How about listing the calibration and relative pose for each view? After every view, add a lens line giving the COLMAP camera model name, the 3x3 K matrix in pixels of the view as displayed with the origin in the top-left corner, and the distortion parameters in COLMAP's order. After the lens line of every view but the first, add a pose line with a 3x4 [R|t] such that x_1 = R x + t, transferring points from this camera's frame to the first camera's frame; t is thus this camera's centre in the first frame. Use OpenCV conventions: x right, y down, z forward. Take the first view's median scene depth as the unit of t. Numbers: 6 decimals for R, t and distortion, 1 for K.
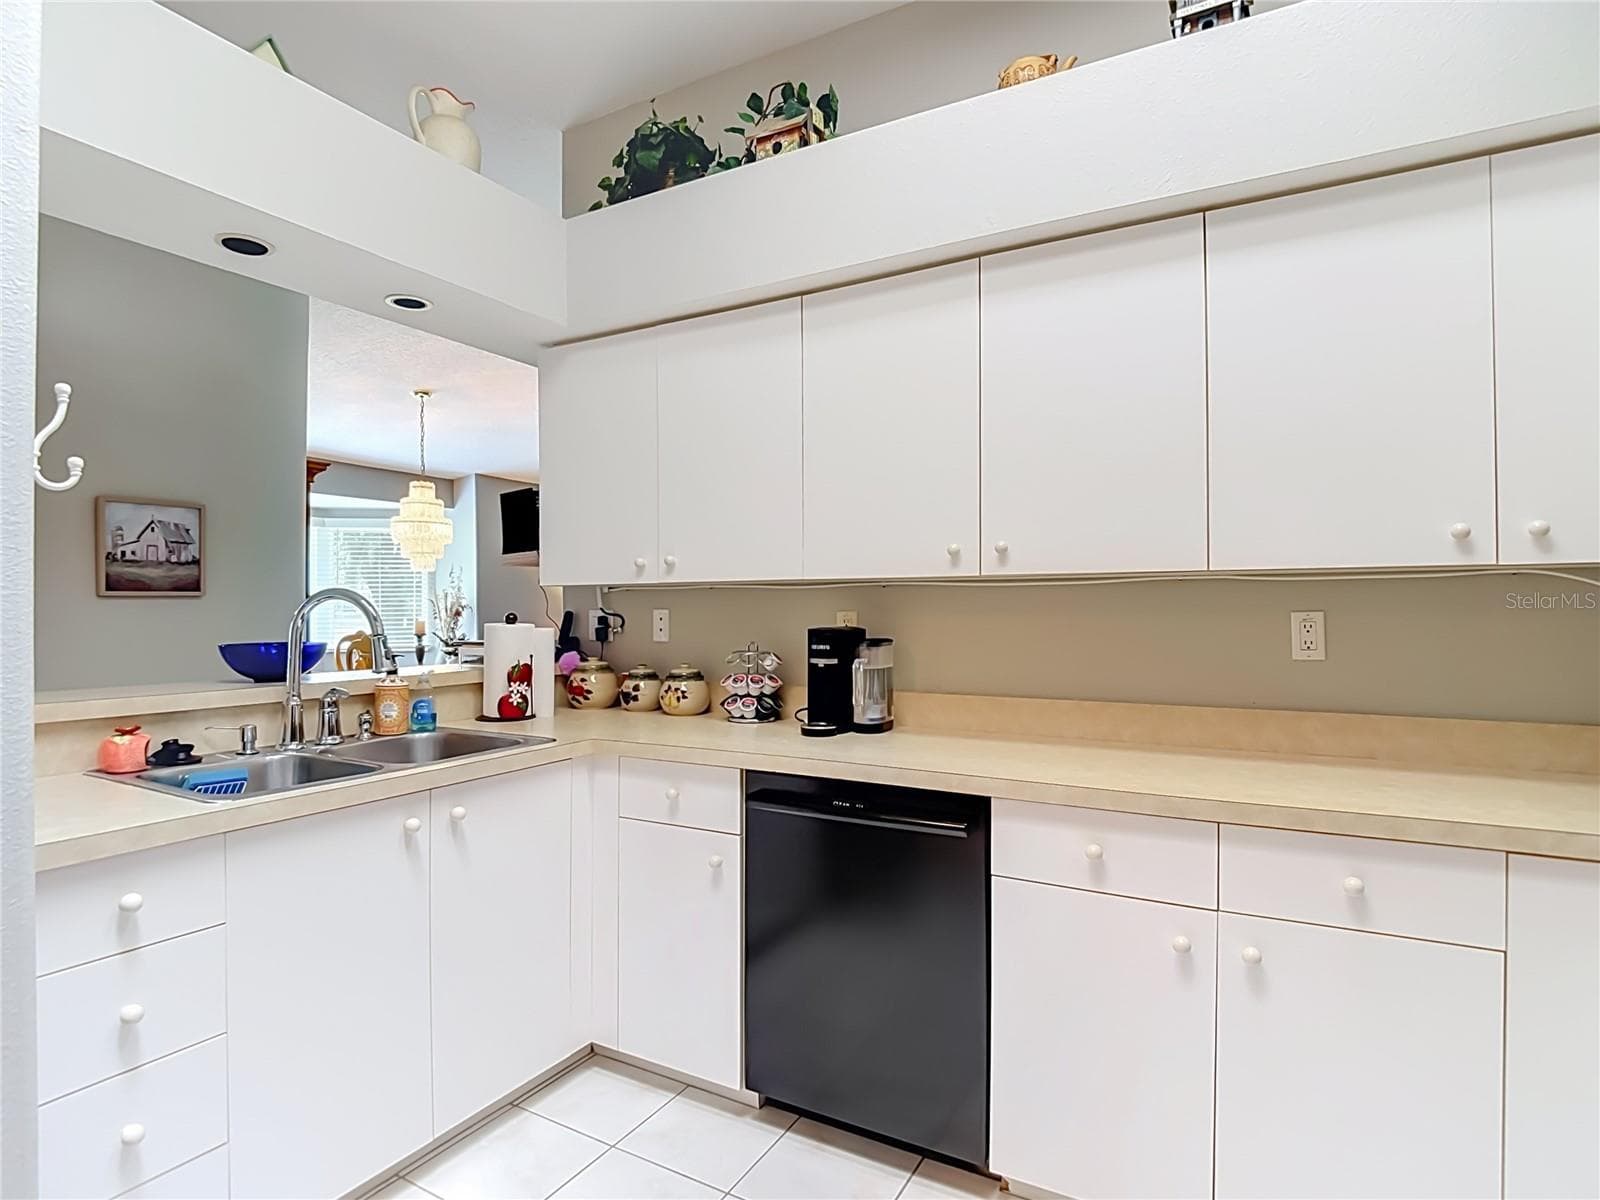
lens RADIAL K [[871.5, 0, 789.1], [0, 871.5, 605.7], [0, 0, 1]] dist [0.002170, -0.007943]
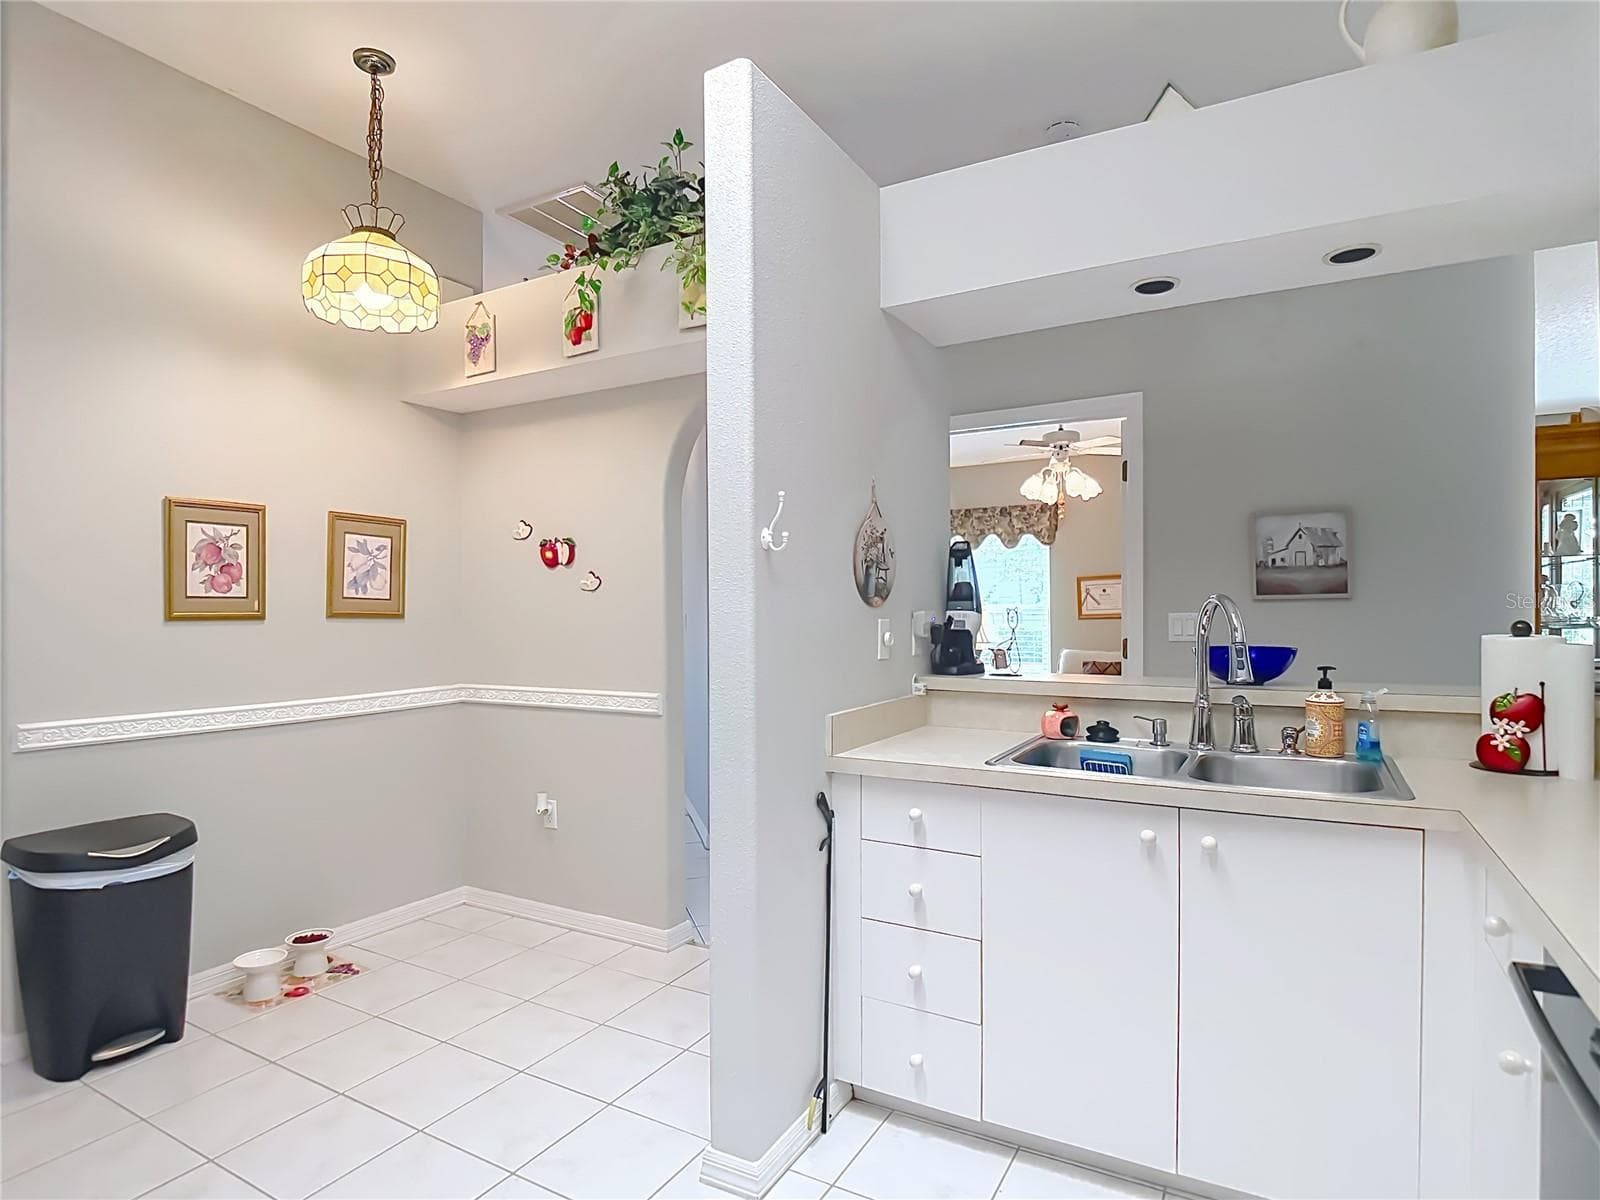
lens RADIAL K [[871.5, 0, 787.0], [0, 871.5, 607.2], [0, 0, 1]] dist [0.002170, -0.007943]
pose [[0.014978, 0.003147, -0.999883, 0.416619], [0.007287, 0.999968, 0.003256, -0.010935], [0.999861, -0.007334, 0.014954, 0.437426]]
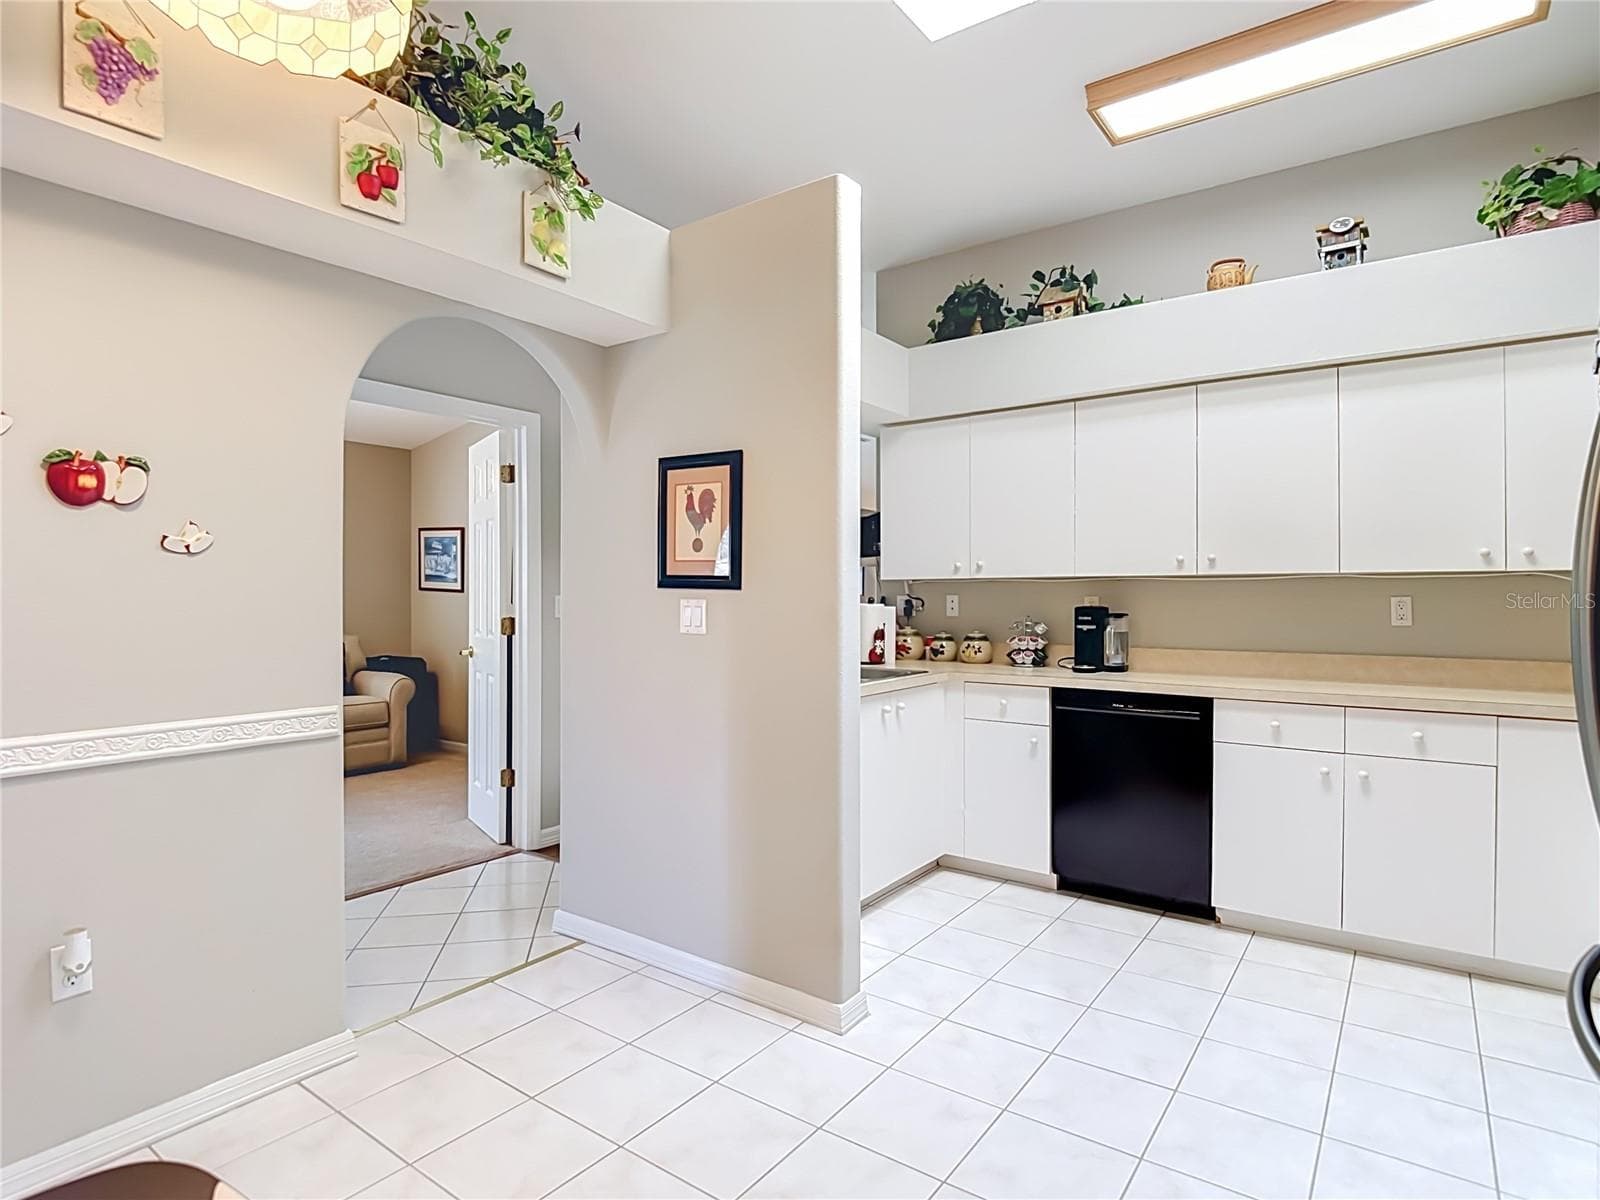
lens RADIAL K [[871.5, 0, 795.8], [0, 871.5, 599.5], [0, 0, 1]] dist [0.002170, -0.007943]
pose [[0.995139, 0.002472, -0.098450, -0.330770], [-0.001720, 0.999969, 0.007725, 0.001253], [0.098466, -0.007518, 0.995112, -0.648267]]
